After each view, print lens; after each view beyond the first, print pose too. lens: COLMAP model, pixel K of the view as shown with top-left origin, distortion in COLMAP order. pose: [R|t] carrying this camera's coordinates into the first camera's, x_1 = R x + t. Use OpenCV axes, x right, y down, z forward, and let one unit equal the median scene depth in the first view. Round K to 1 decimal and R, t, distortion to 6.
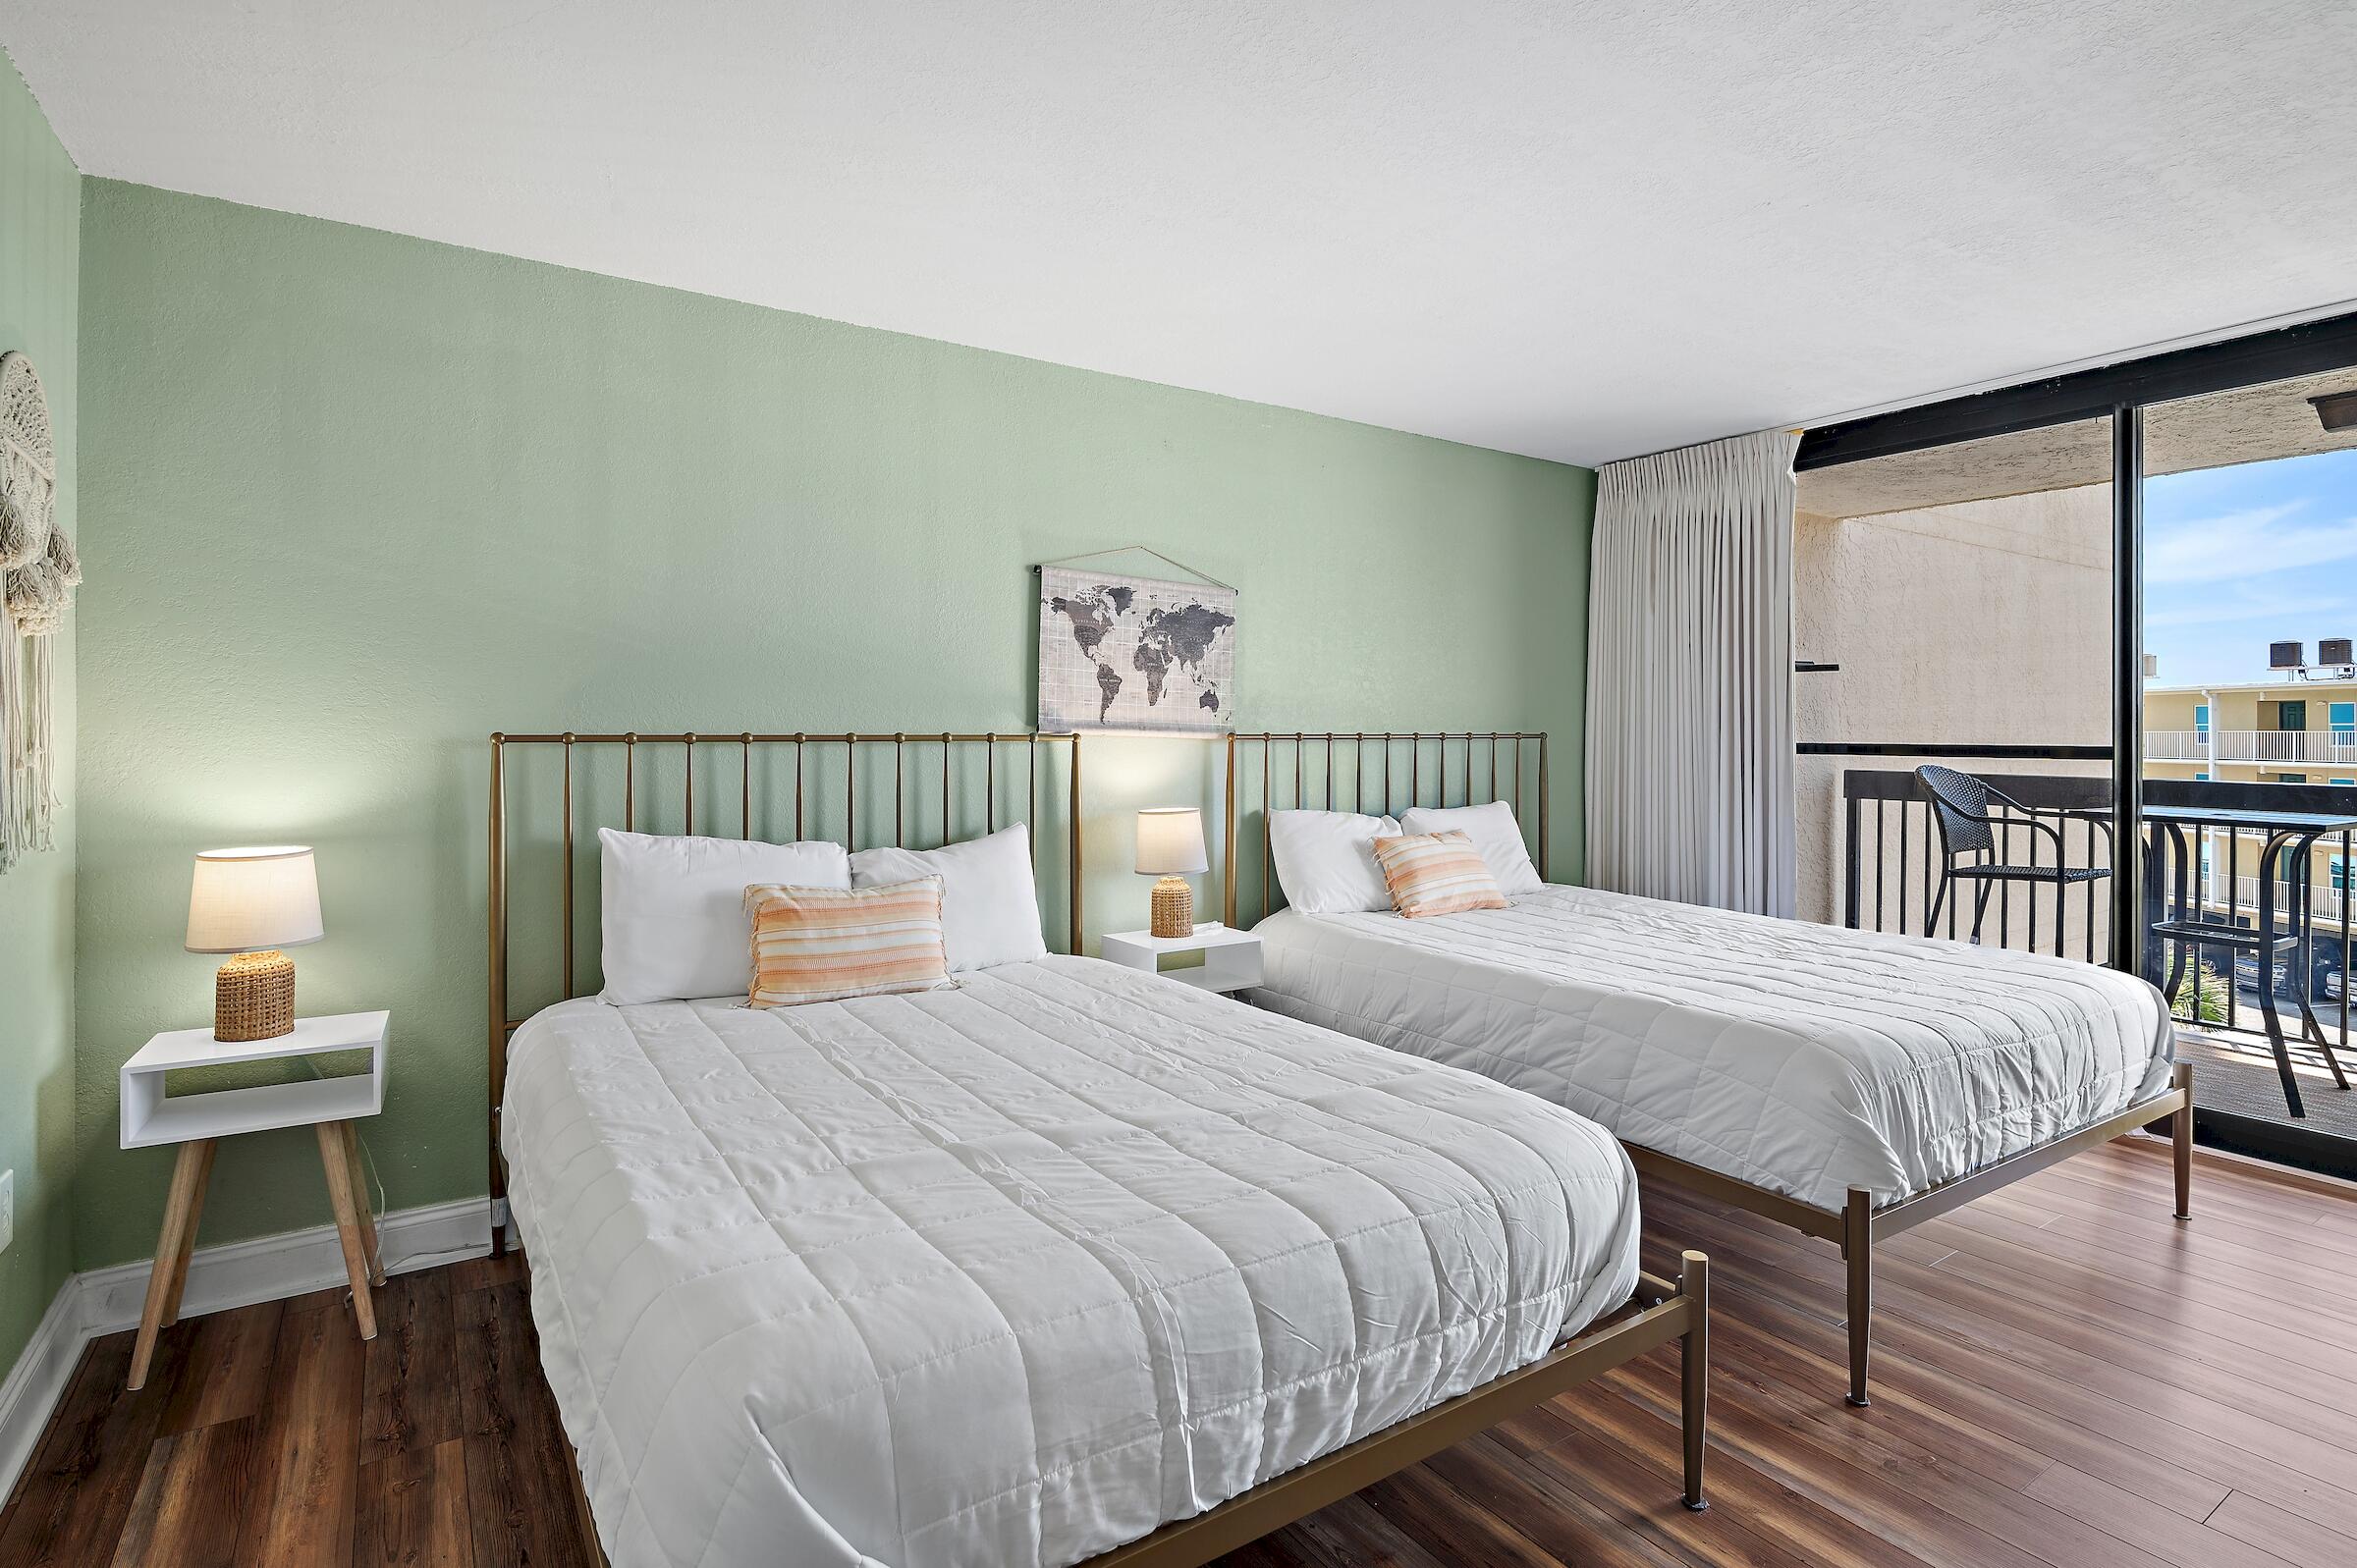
lens RADIAL K [[1197.8, 0, 1182.4], [0, 1197.8, 734.9], [0, 0, 1]] dist [-0.010962, 0.003156]
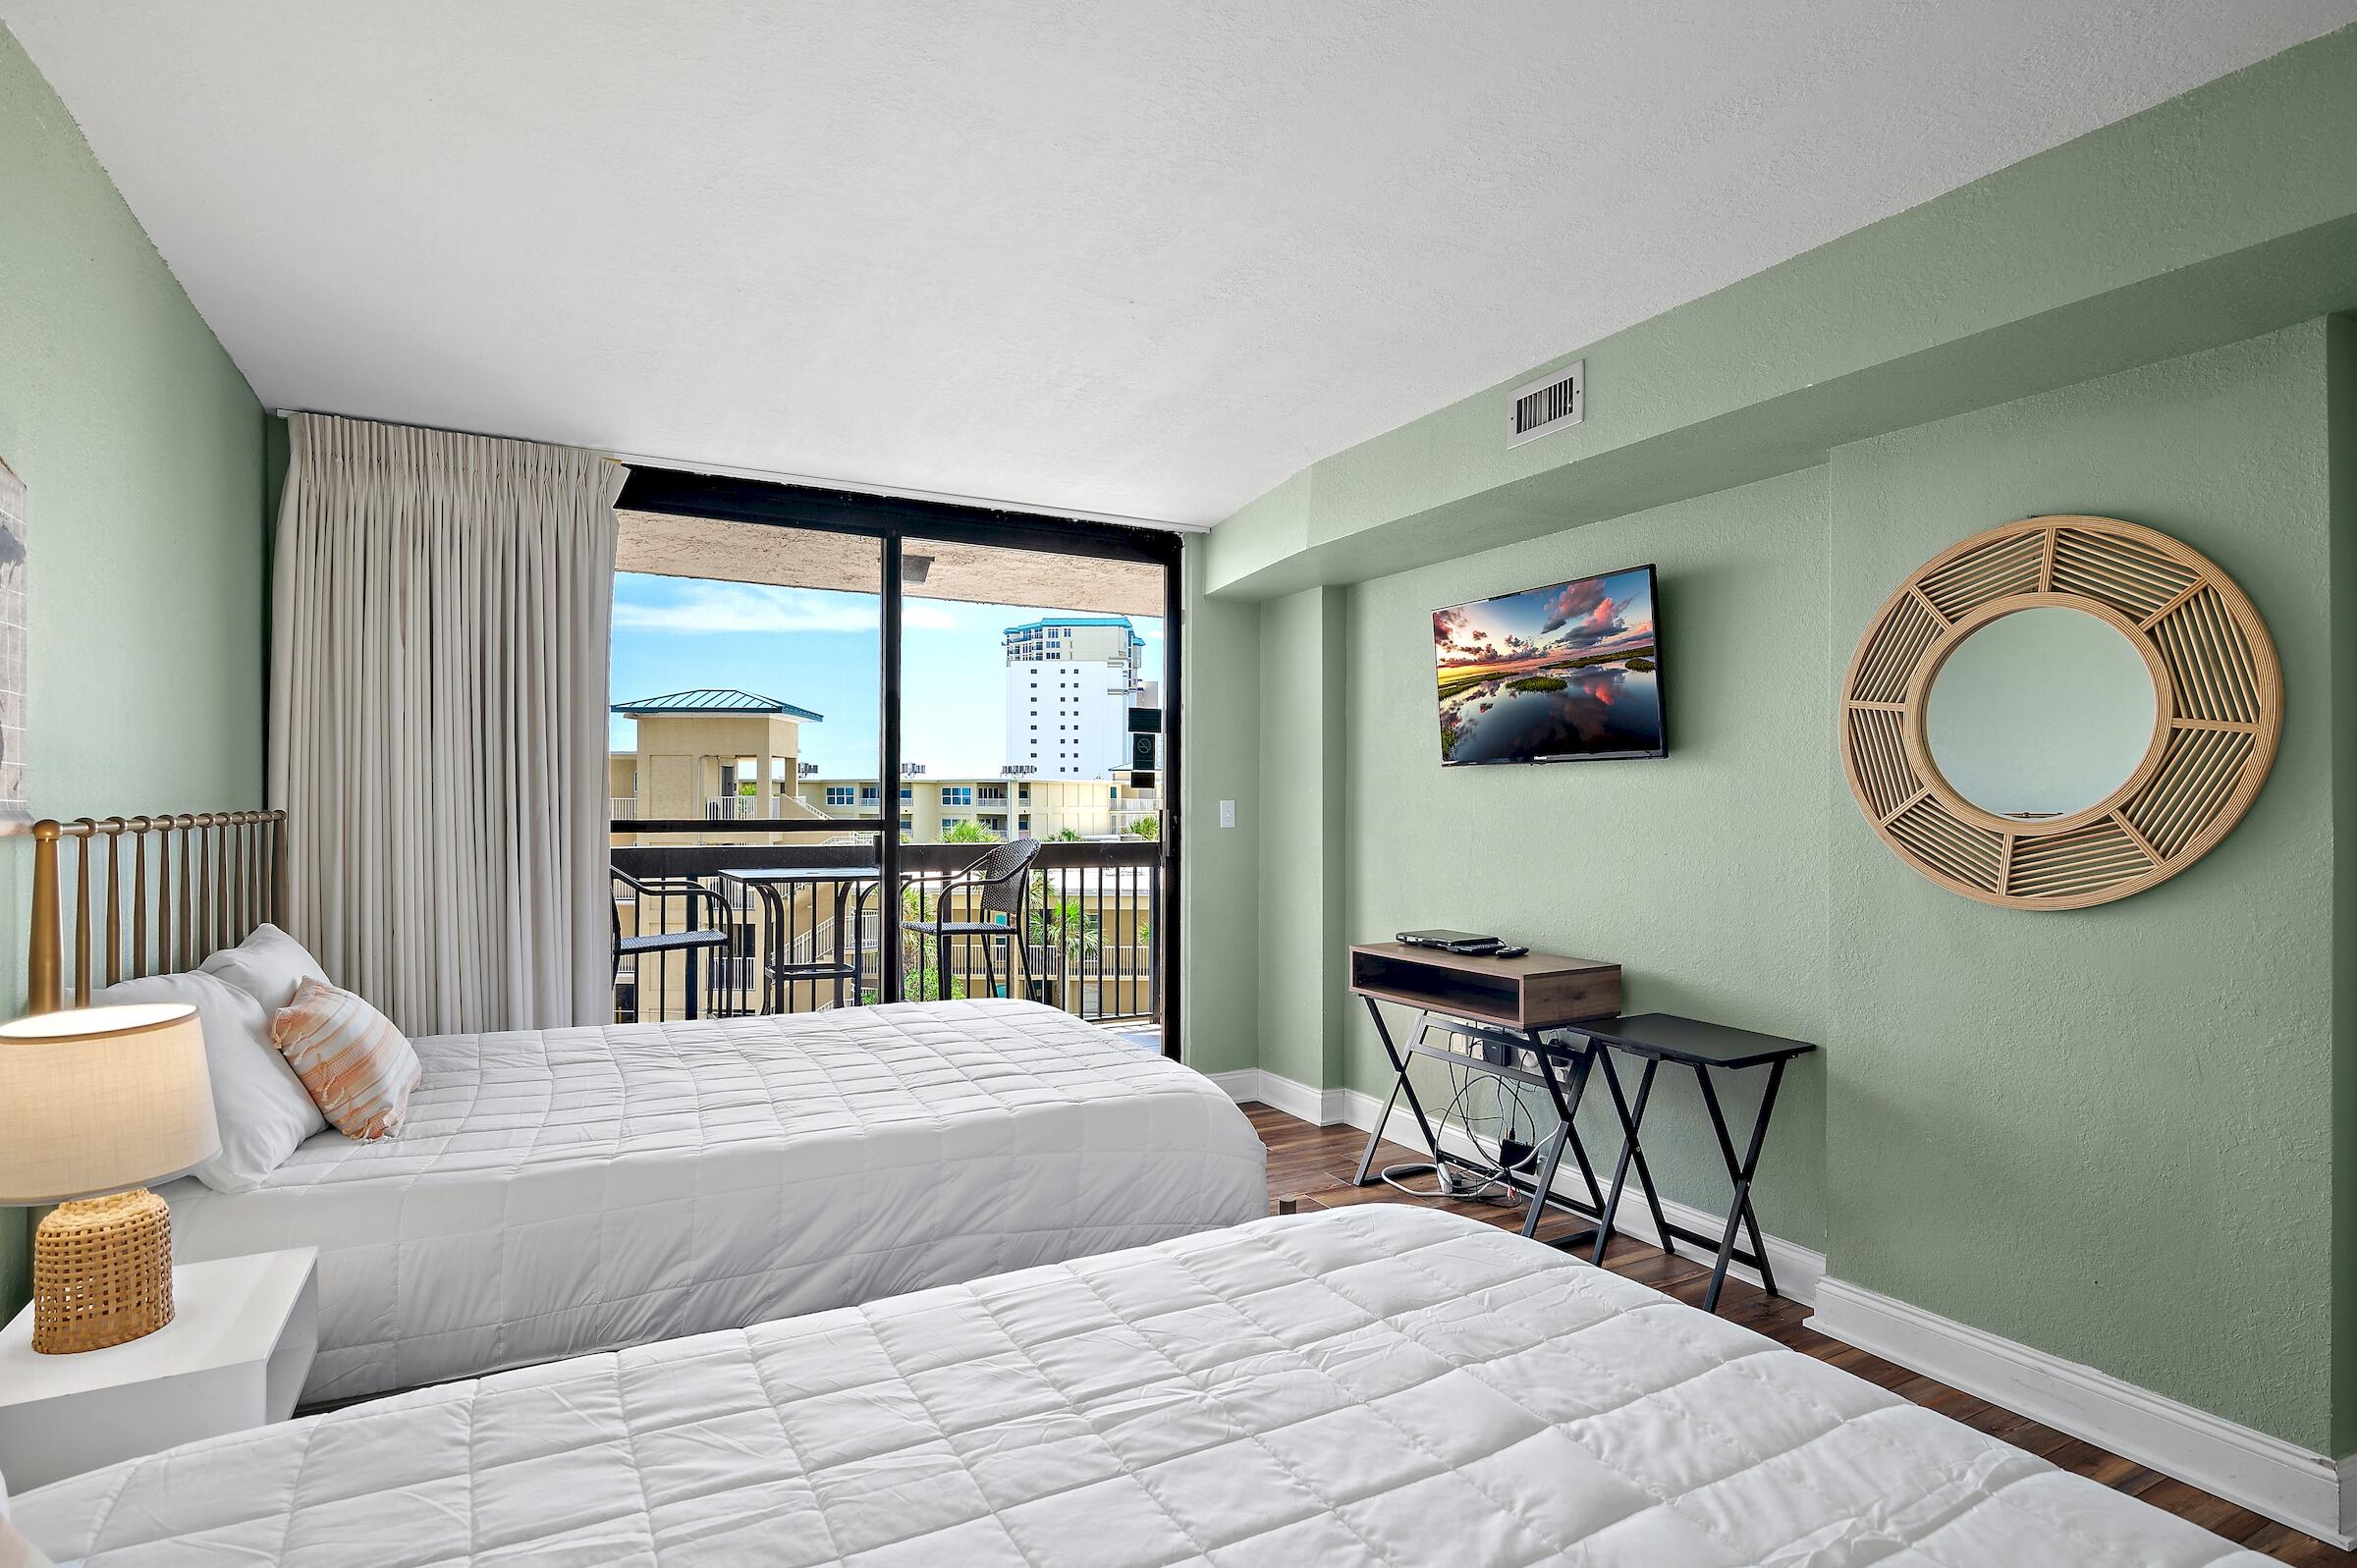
lens RADIAL K [[1197.8, 0, 1181.7], [0, 1197.8, 790.0], [0, 0, 1]] dist [-0.010962, 0.003156]
pose [[0.081118, 0.009072, 0.996663, -0.455425], [0.001550, 0.999956, -0.009228, -0.010068], [-0.996703, 0.002293, 0.081100, 0.740054]]
